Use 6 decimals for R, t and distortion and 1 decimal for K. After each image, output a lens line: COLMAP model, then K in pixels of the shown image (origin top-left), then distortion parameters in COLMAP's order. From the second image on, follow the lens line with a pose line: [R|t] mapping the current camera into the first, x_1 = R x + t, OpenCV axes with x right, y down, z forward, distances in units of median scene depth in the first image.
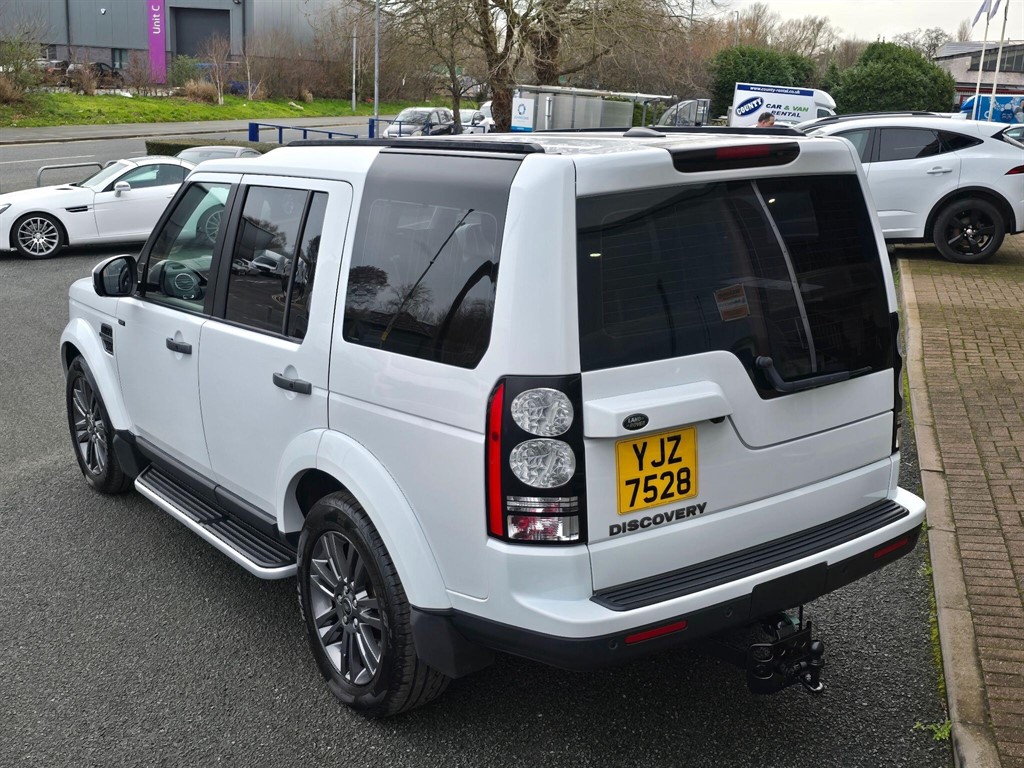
lens RADIAL K [[1274.1, 0, 500.5], [0, 1274.1, 301.8], [0, 0, 1]] dist [0.077195, -0.022023]
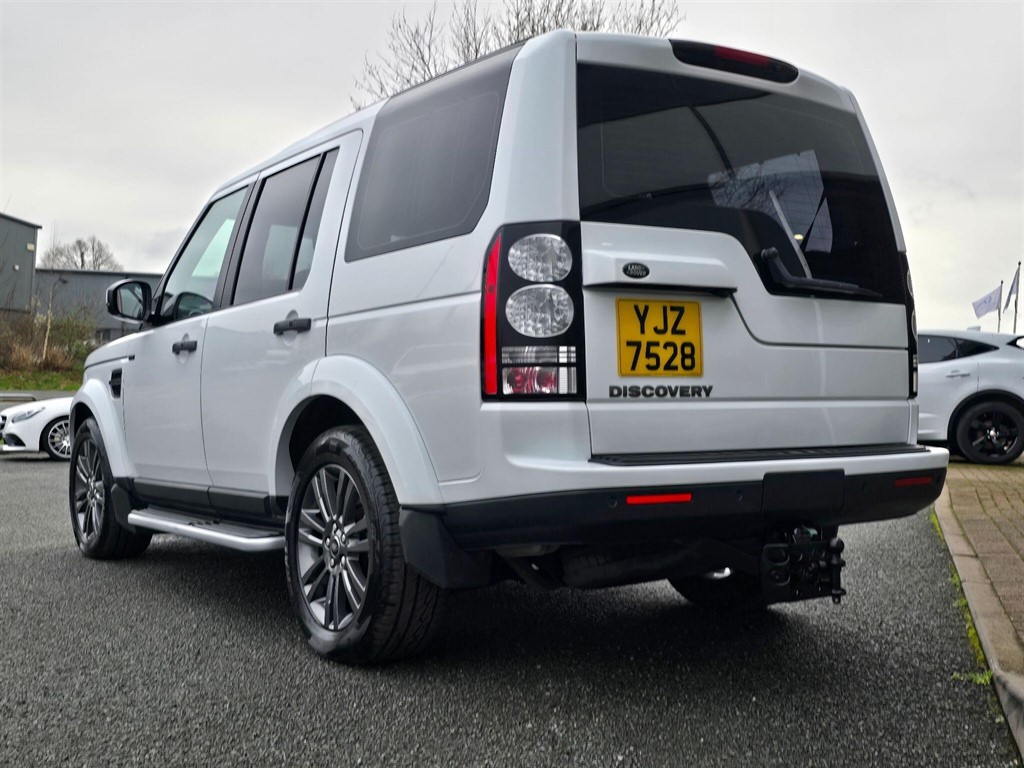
lens RADIAL K [[1241.7, 0, 514.7], [0, 1241.7, 299.3], [0, 0, 1]] dist [0.081886, -0.028105]
pose [[0.999729, 0.015357, -0.017479, 0.026766], [-0.019331, 0.966310, -0.256654, 0.315797], [0.012949, 0.256923, 0.966345, 0.078103]]
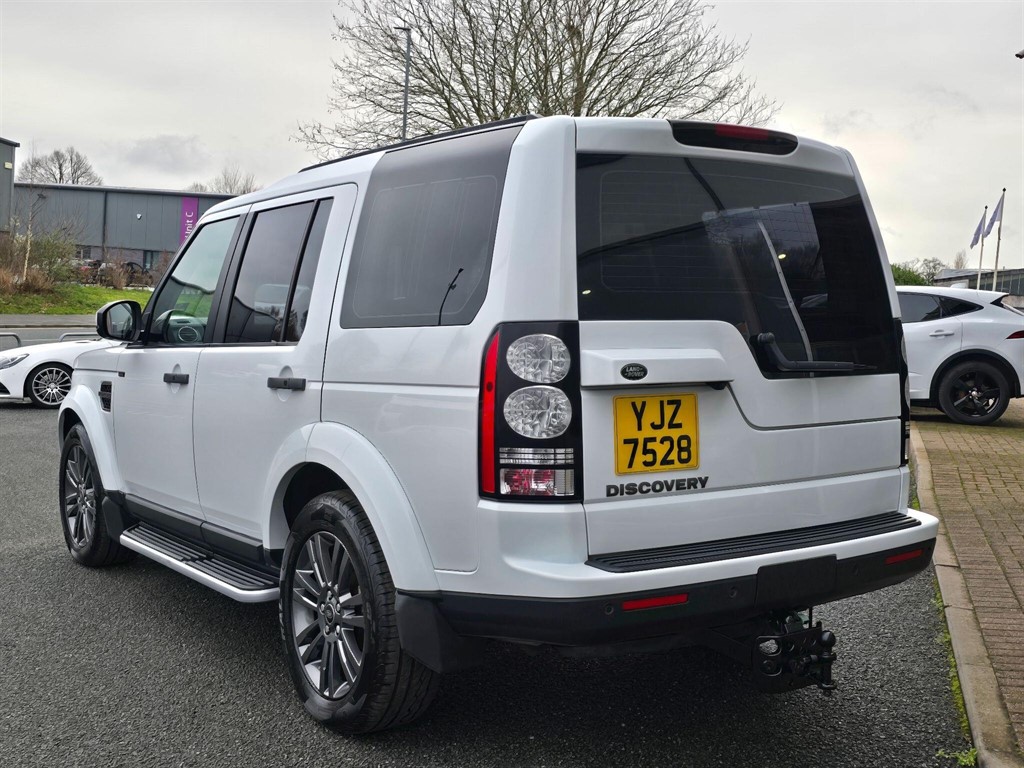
lens RADIAL K [[1247.3, 0, 512.0], [0, 1247.3, 273.1], [0, 0, 1]] dist [0.075922, -0.028719]
pose [[0.999711, 0.023644, -0.004375, 0.013364], [-0.024041, 0.979044, -0.202226, 0.188793], [-0.000498, 0.202273, 0.979329, 0.045838]]
